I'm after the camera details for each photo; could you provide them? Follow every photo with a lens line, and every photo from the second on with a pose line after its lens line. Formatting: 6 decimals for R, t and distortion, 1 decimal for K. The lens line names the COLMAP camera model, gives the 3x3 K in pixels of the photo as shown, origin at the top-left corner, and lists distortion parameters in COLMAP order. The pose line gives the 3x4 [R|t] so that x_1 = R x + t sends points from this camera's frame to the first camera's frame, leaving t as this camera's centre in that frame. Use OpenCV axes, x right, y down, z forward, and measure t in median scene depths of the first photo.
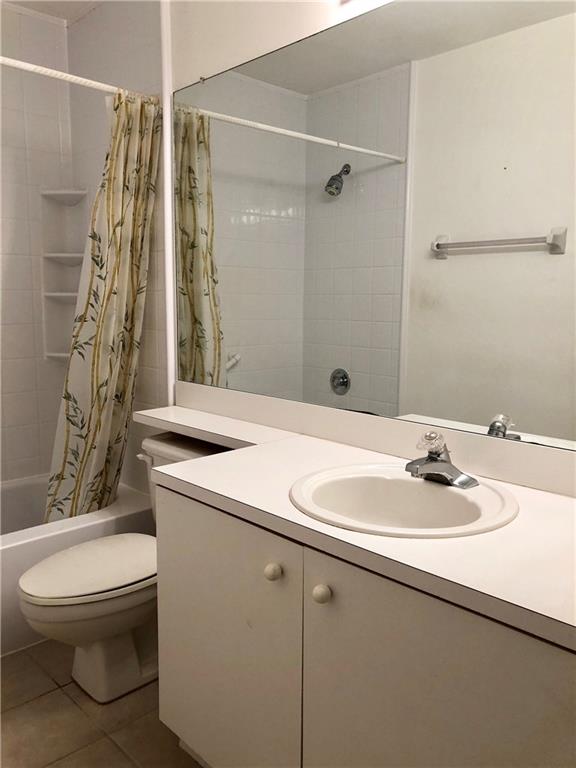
lens RADIAL K [[630.5, 0, 288.0], [0, 630.5, 384.0], [0, 0, 1]] dist [0.026405, -0.011661]
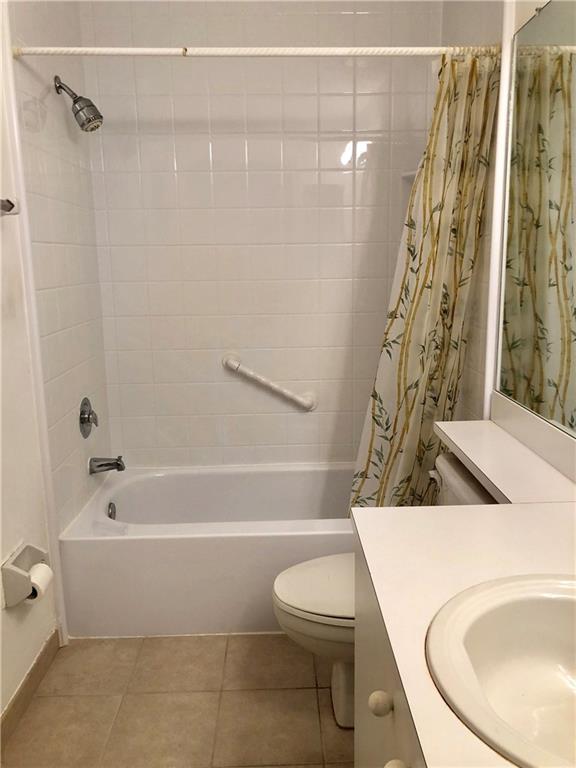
lens RADIAL K [[630.5, 0, 288.0], [0, 630.5, 384.0], [0, 0, 1]] dist [0.026405, -0.011661]
pose [[0.743652, 0.114422, -0.658703, 0.178324], [-0.071409, 0.993204, 0.091910, -0.074297], [0.664742, -0.021312, 0.746769, 0.196055]]
